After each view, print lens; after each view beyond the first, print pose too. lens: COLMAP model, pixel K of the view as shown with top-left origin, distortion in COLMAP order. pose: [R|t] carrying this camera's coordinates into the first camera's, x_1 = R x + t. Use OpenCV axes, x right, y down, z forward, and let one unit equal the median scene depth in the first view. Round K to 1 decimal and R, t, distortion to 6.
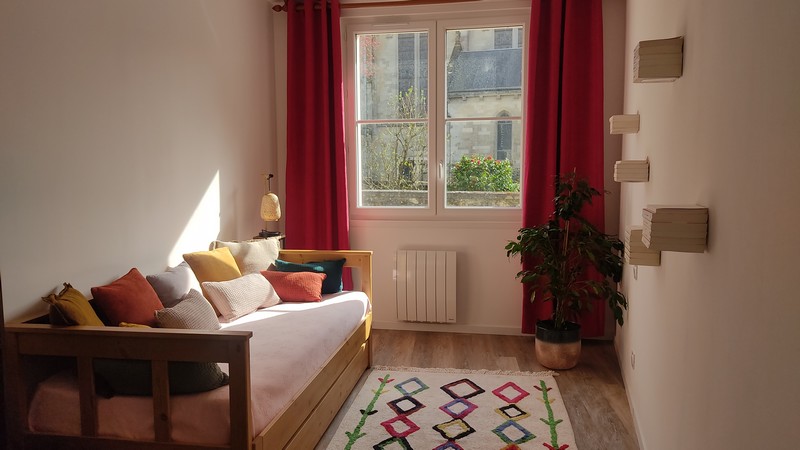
lens RADIAL K [[556.7, 0, 400.0], [0, 556.7, 225.0], [0, 0, 1]] dist [0.004509, -0.000220]
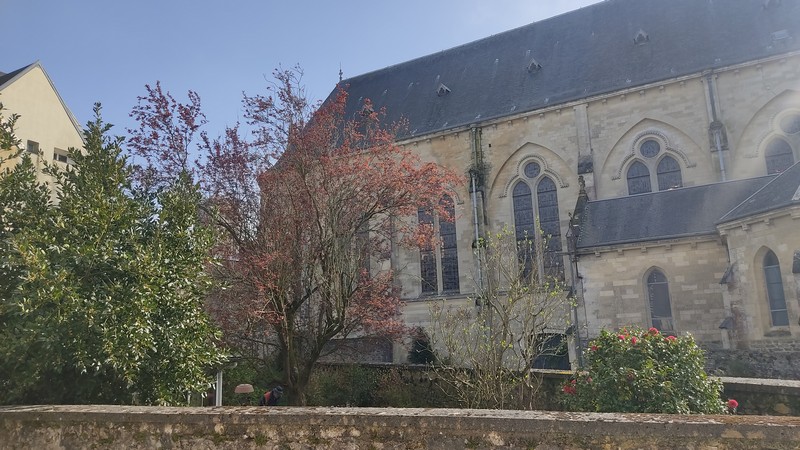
lens RADIAL K [[556.7, 0, 400.0], [0, 556.7, 225.0], [0, 0, 1]] dist [0.004509, -0.000220]
pose [[0.971335, -0.077591, -0.224694, 0.023537], [0.005022, 0.951717, -0.306935, -0.024985], [0.237660, 0.297008, 0.924826, 0.188834]]
